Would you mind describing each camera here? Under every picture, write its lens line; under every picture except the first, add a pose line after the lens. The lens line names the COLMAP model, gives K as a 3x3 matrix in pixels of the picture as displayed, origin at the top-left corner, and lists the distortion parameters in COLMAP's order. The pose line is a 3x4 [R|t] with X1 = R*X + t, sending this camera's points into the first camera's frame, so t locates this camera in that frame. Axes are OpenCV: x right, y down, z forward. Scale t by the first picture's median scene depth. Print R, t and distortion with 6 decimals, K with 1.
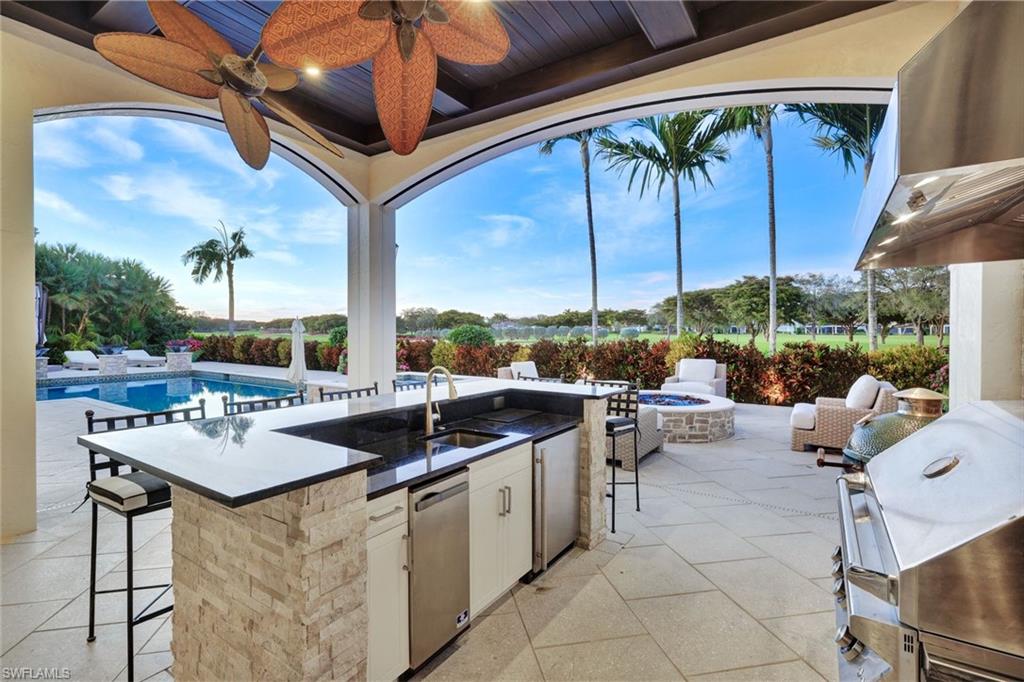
lens RADIAL K [[480.0, 0, 513.9], [0, 480.0, 336.7], [0, 0, 1]] dist [-0.001658, -0.000310]
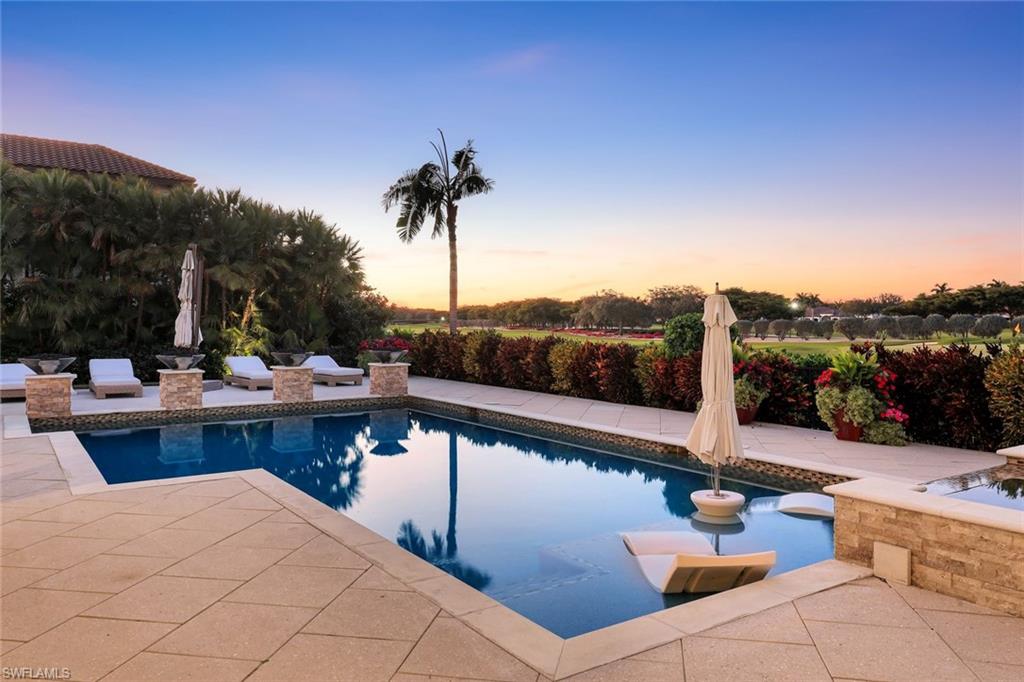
lens RADIAL K [[751.6, 0, 510.3], [0, 751.6, 333.3], [0, 0, 1]] dist [0.001749, -0.000441]
pose [[0.924939, 0.004719, -0.380087, -0.195671], [-0.004321, 0.999989, 0.001901, -0.002548], [0.380092, -0.000116, 0.924949, 0.207516]]
